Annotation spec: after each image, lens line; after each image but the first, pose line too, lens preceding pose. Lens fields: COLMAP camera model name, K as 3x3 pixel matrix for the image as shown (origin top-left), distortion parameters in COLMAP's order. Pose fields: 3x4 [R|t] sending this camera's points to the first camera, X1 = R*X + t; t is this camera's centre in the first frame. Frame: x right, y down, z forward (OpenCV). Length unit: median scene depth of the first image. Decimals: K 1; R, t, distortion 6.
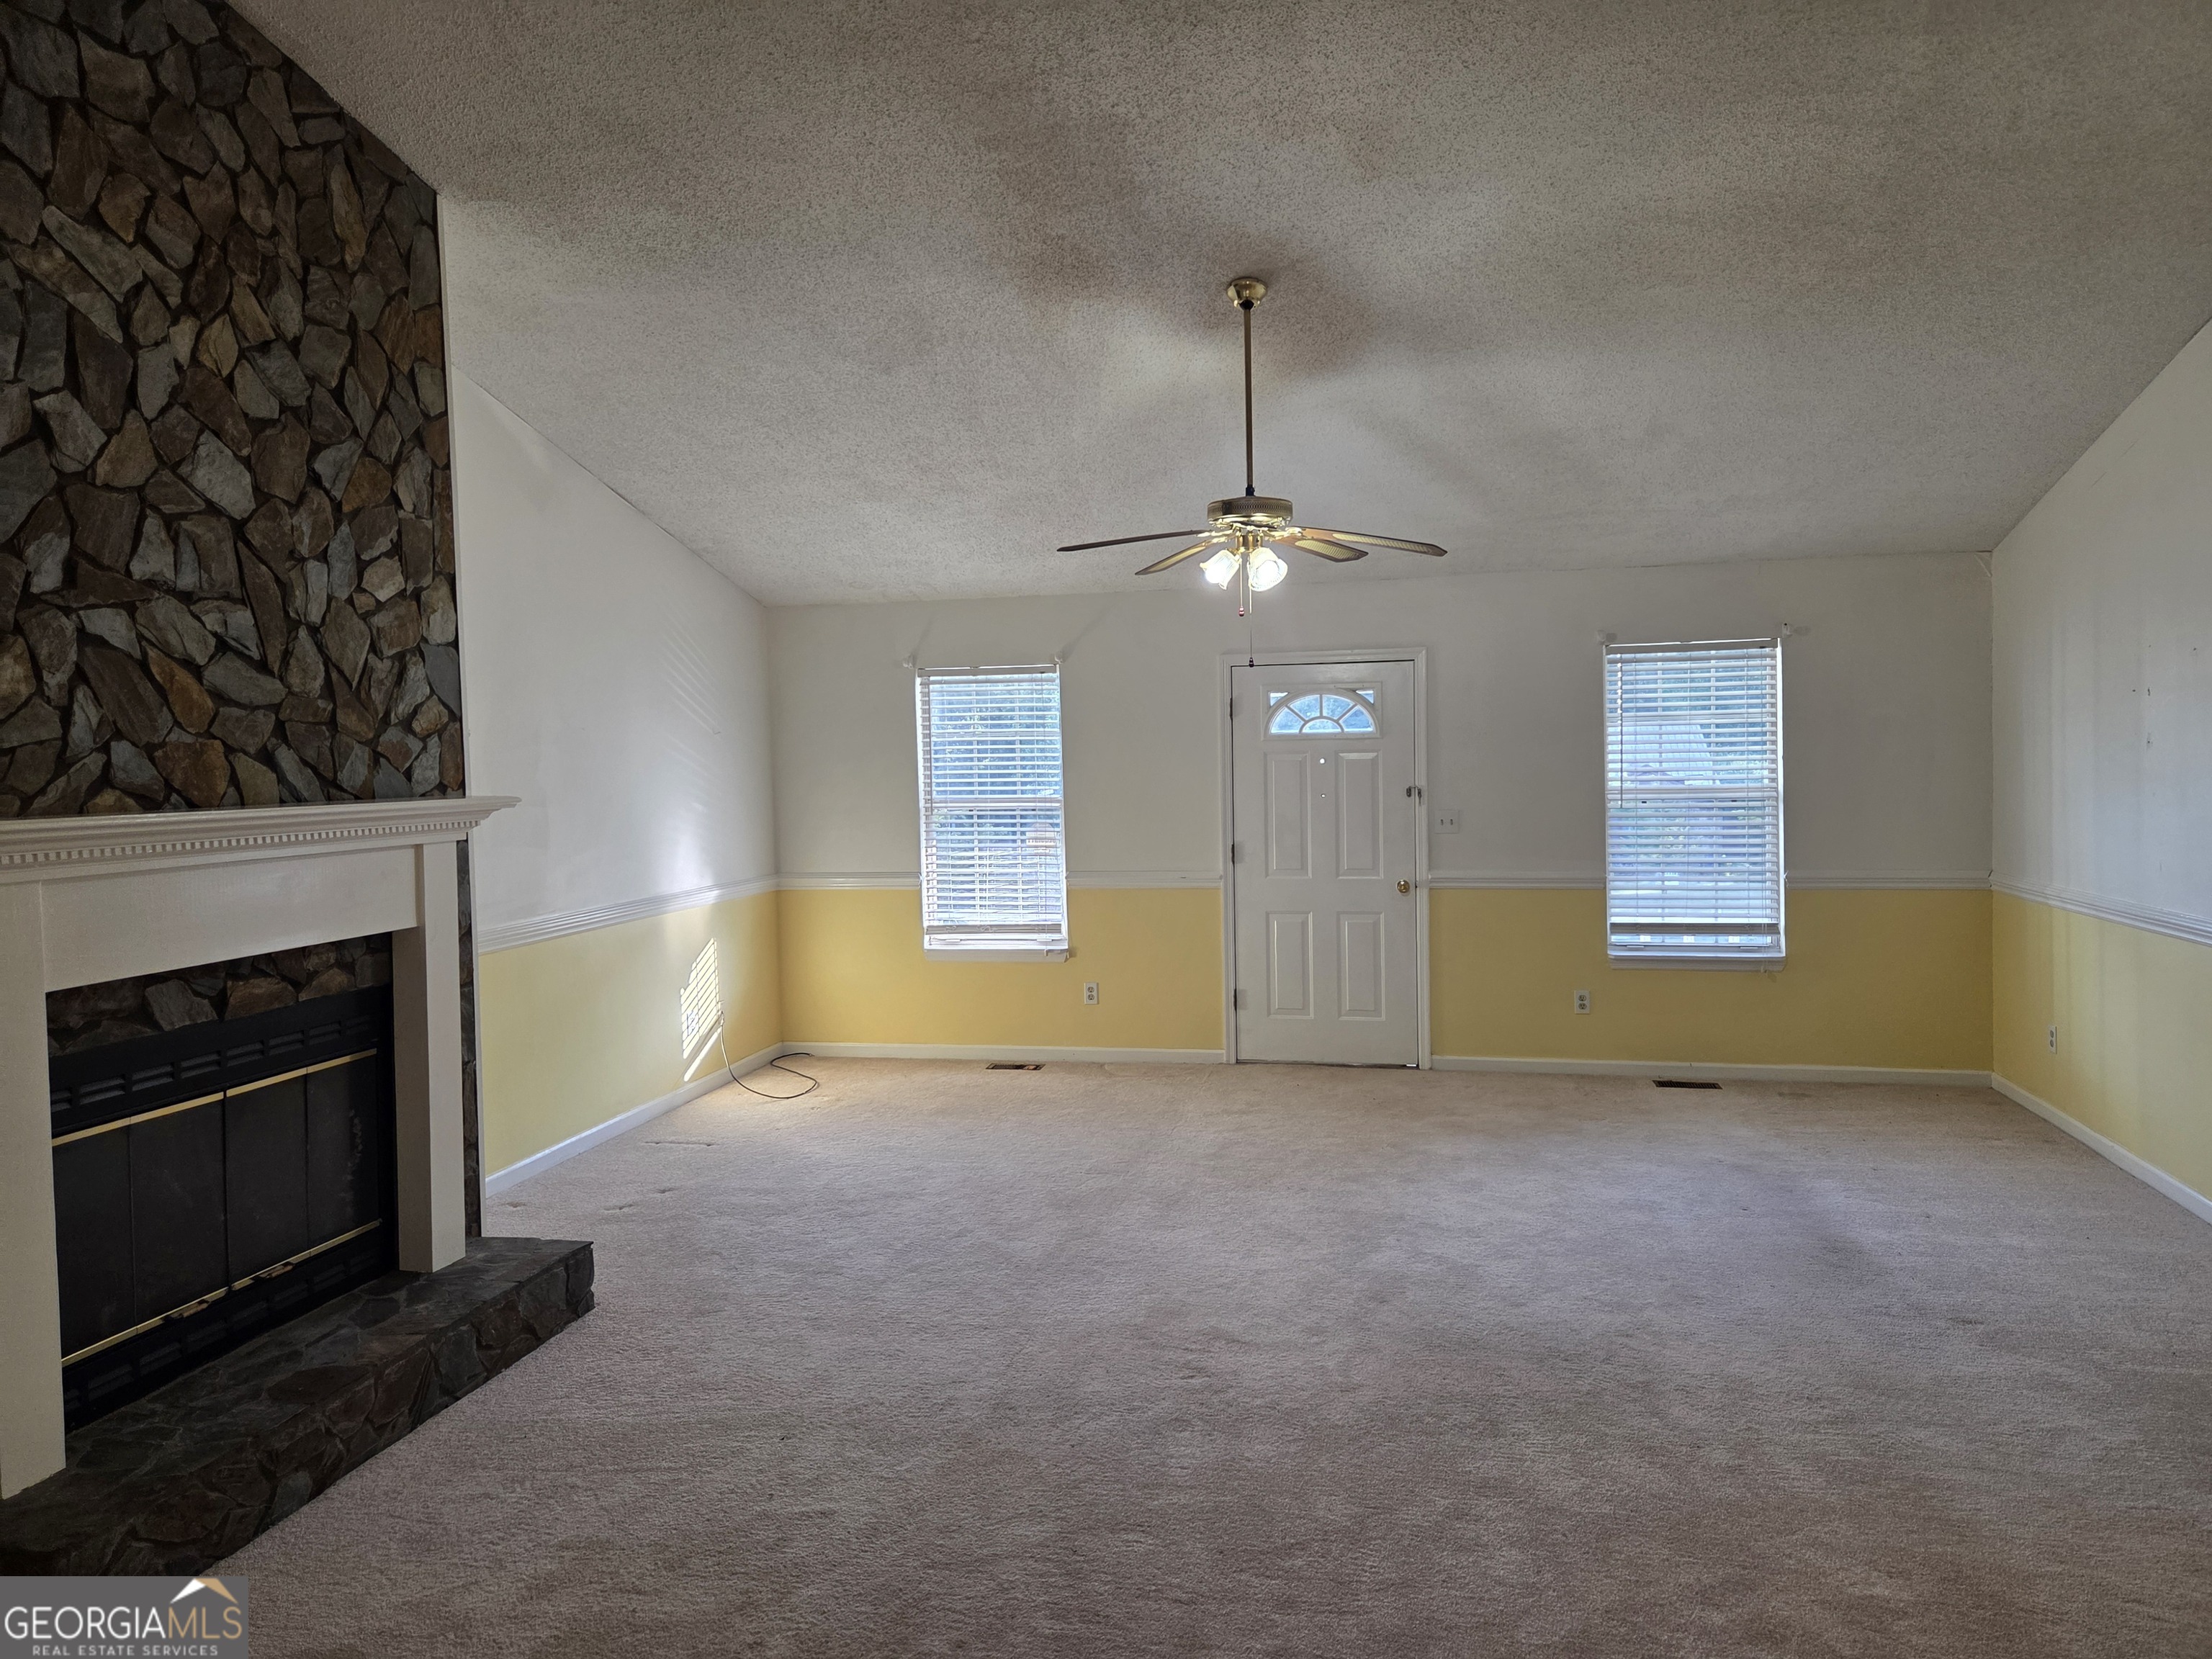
lens RADIAL K [[1488.5, 0, 1116.4], [0, 1488.5, 803.4], [0, 0, 1]] dist [0.082711, -0.071222]
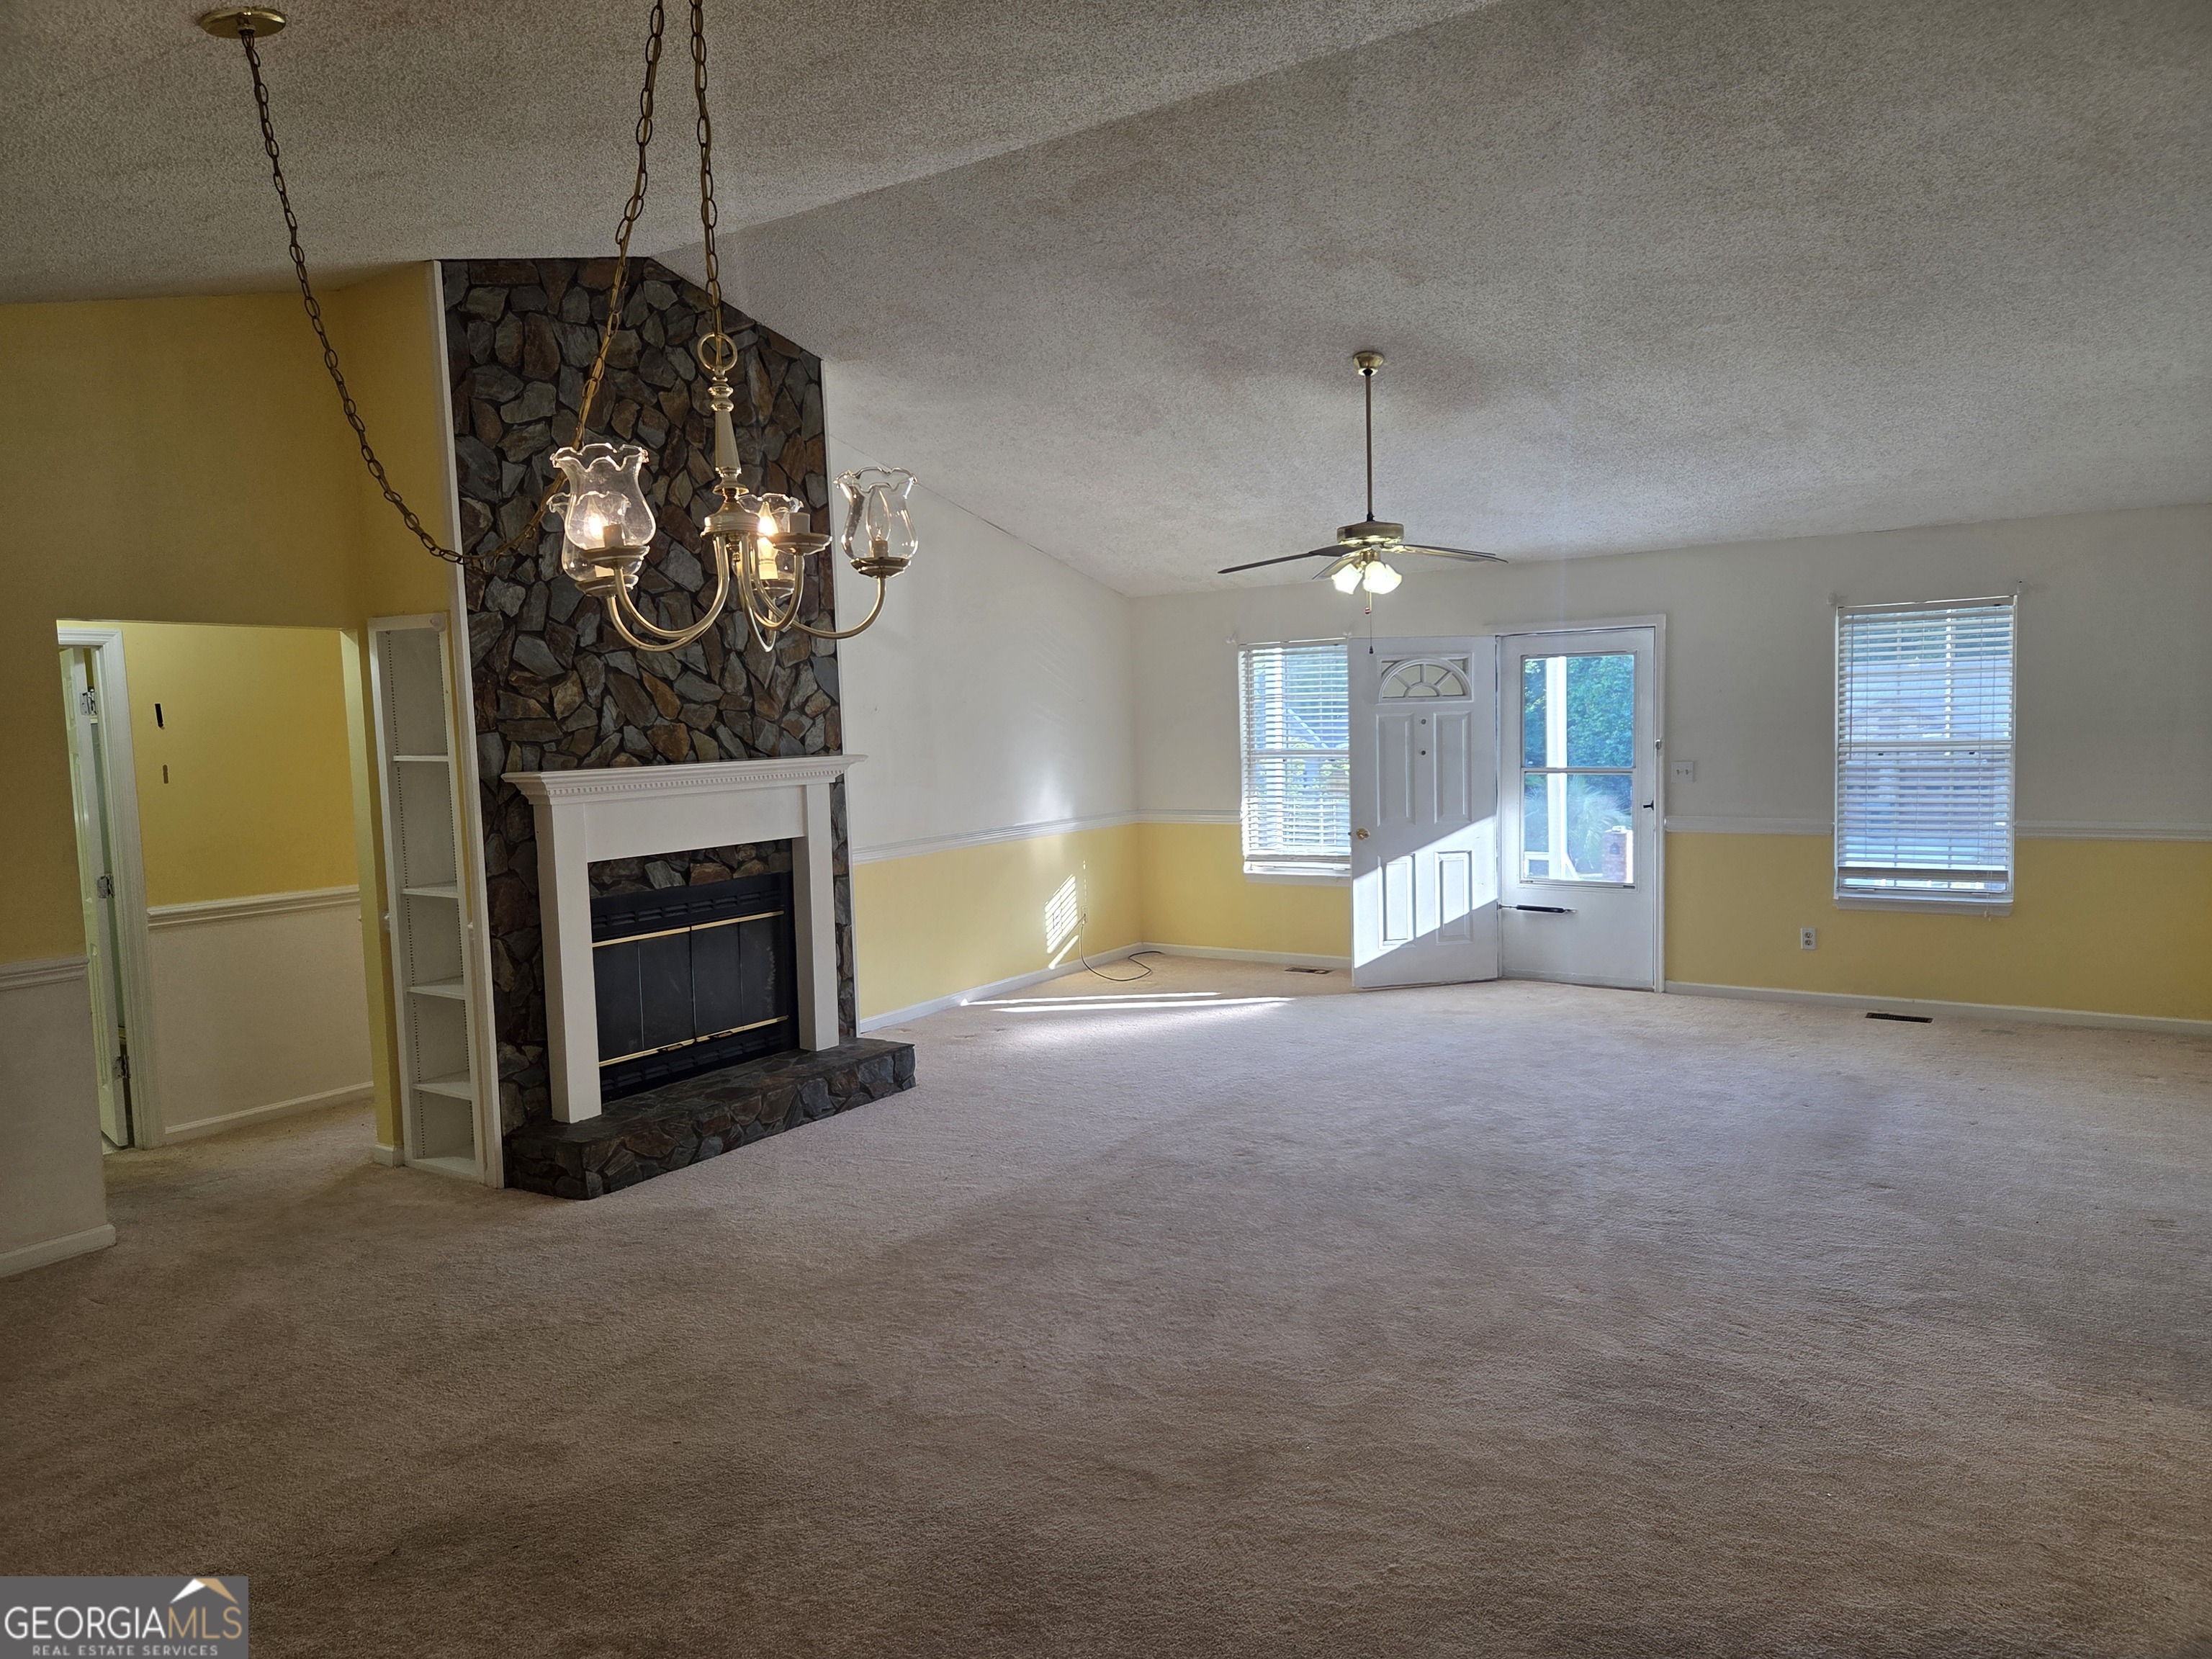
lens RADIAL K [[1499.5, 0, 1106.0], [0, 1499.5, 829.5], [0, 0, 1]] dist [0.081270, -0.075289]
pose [[0.926508, 0.021050, -0.375685, 0.443502], [0.000381, 0.998381, 0.056879, -0.016667], [0.376274, -0.052842, 0.925000, -0.362724]]
